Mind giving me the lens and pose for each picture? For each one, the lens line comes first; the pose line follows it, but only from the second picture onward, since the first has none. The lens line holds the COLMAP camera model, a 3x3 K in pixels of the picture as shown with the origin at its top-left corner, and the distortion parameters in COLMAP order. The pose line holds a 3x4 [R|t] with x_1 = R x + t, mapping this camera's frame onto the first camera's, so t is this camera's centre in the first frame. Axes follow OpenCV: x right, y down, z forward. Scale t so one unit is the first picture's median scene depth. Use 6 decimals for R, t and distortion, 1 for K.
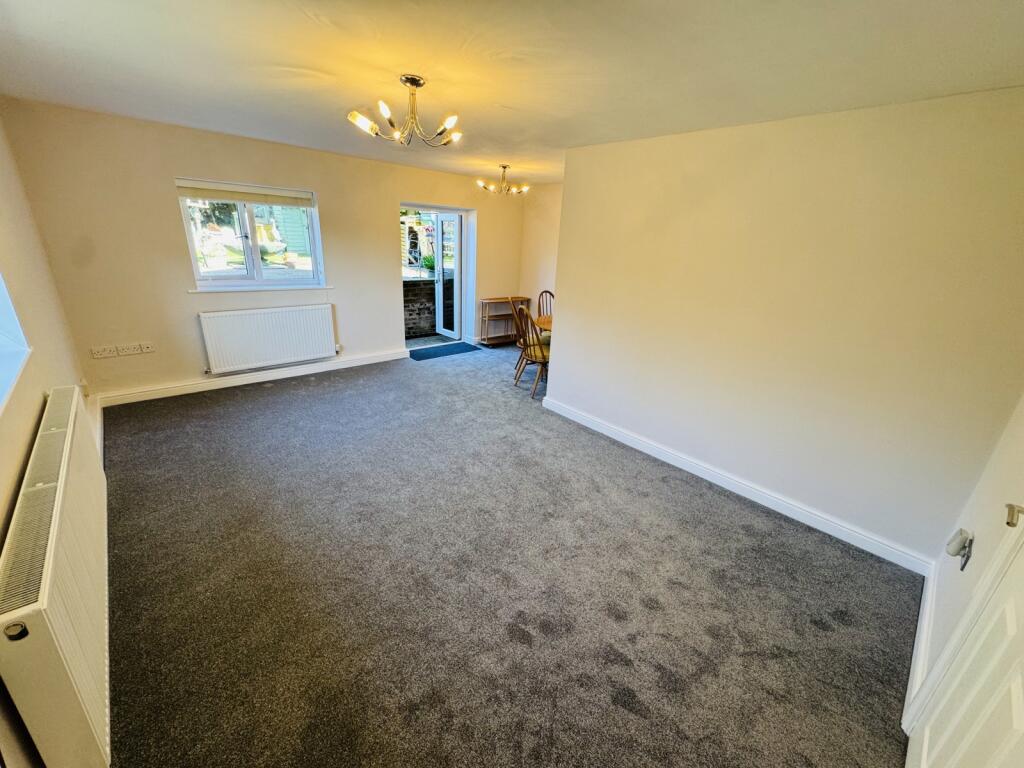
lens RADIAL K [[408.2, 0, 512.0], [0, 408.2, 384.0], [0, 0, 1]] dist [0.001537, 0.000118]
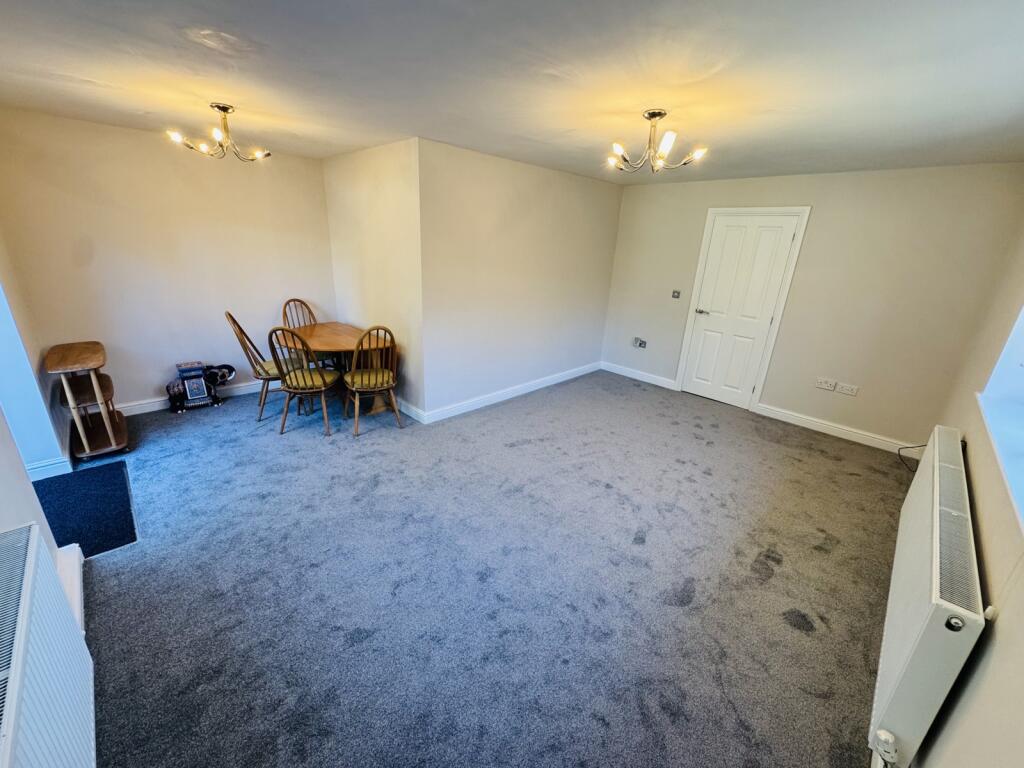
lens RADIAL K [[408.2, 0, 512.0], [0, 408.2, 384.0], [0, 0, 1]] dist [0.001537, 0.000118]
pose [[-0.039223, -0.383876, 0.922551, -0.857791], [0.294028, 0.877952, 0.377819, -0.362949], [-0.954992, 0.286075, 0.078434, 0.845684]]
